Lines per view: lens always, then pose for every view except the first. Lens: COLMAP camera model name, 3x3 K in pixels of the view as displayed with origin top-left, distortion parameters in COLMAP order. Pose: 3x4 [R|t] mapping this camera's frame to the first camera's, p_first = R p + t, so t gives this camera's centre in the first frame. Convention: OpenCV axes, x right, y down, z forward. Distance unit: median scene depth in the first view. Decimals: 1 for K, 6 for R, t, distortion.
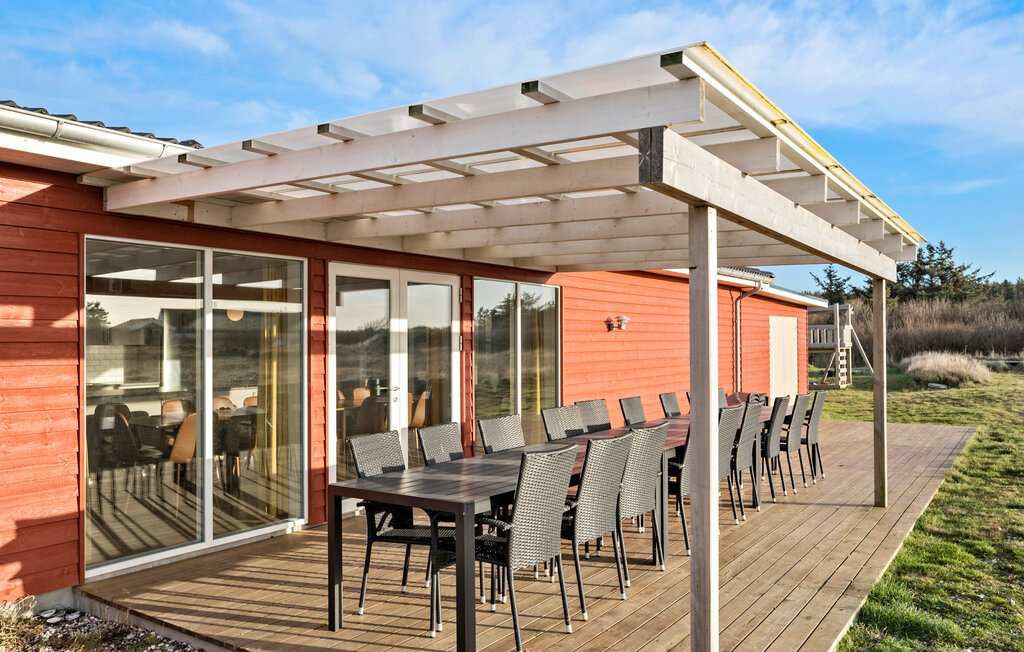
lens RADIAL K [[913.4, 0, 510.6], [0, 913.4, 304.6], [0, 0, 1]] dist [0.007691, 0.002475]
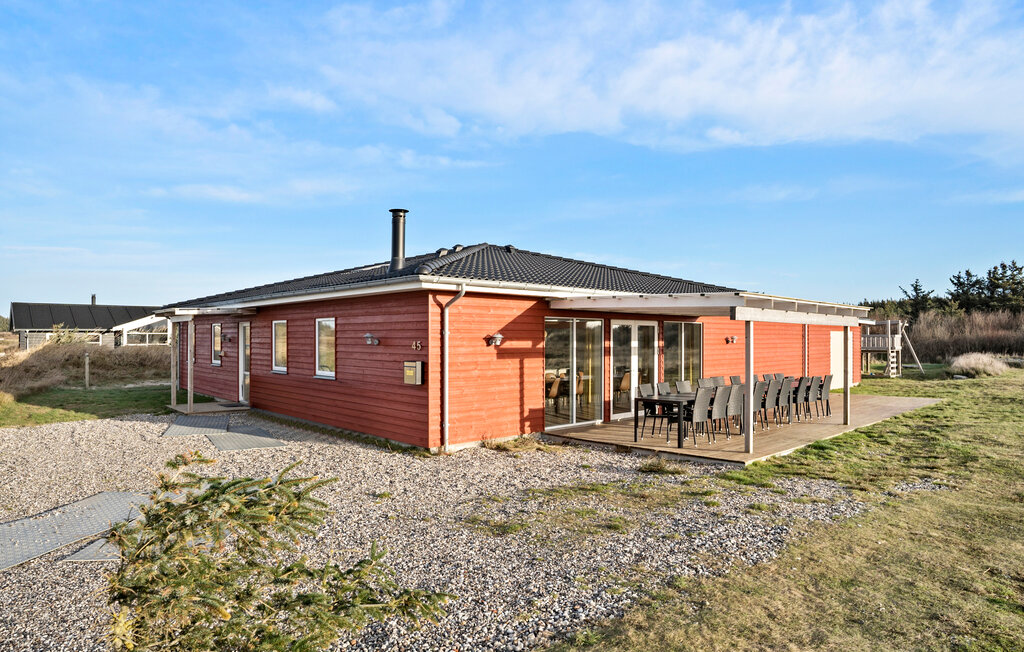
lens RADIAL K [[704.8, 0, 512.0], [0, 704.8, 326.0], [0, 0, 1]] dist [-0.034793, -0.002599]
pose [[0.980767, 0.004916, -0.195119, -0.019347], [-0.000541, 0.999747, 0.022472, -0.016322], [0.195180, -0.021935, 0.980522, -0.216505]]
